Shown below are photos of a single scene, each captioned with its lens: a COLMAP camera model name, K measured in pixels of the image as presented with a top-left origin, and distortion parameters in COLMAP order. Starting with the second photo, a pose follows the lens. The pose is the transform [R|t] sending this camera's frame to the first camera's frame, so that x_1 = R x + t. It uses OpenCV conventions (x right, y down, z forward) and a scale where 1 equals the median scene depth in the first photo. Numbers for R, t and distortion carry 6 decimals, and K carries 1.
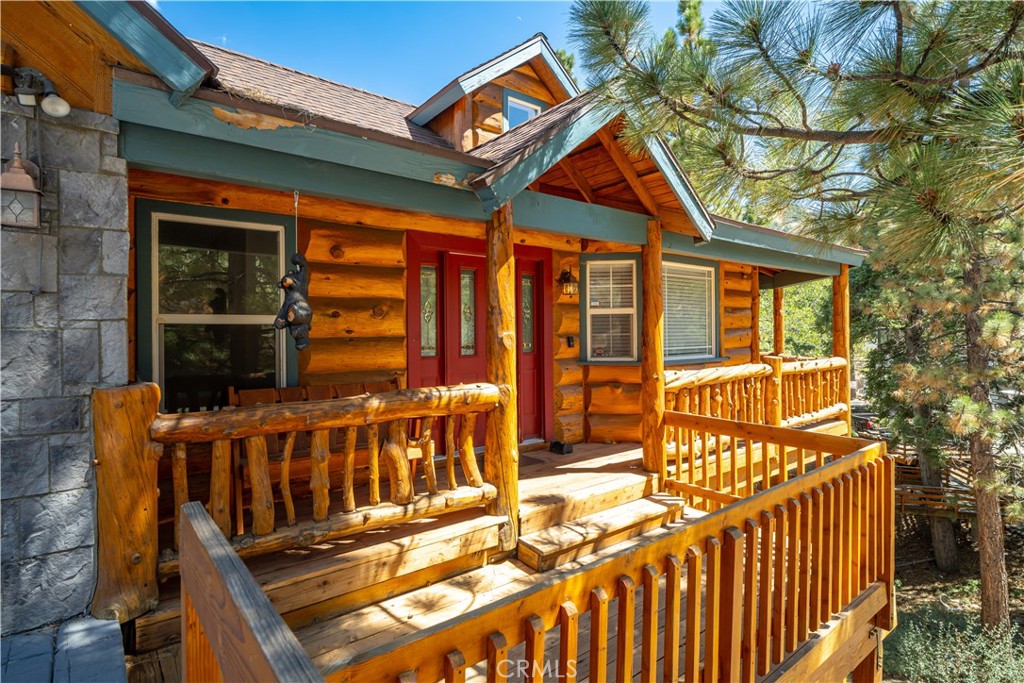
lens RADIAL K [[526.2, 0, 512.6], [0, 526.2, 341.9], [0, 0, 1]] dist [-0.002707, 0.000953]
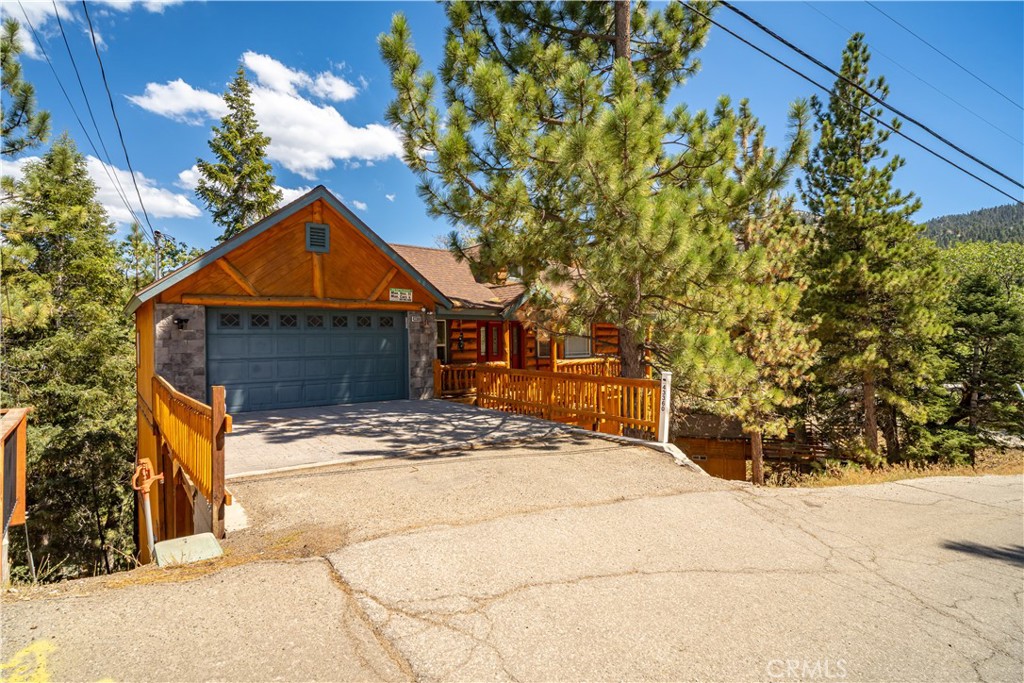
lens RADIAL K [[526.2, 0, 511.1], [0, 526.2, 340.9], [0, 0, 1]] dist [-0.002707, 0.000953]
pose [[0.999183, -0.002410, -0.040332, 0.141220], [0.002006, 0.999947, -0.010072, -0.029224], [0.040354, 0.009983, 0.999136, -2.295126]]
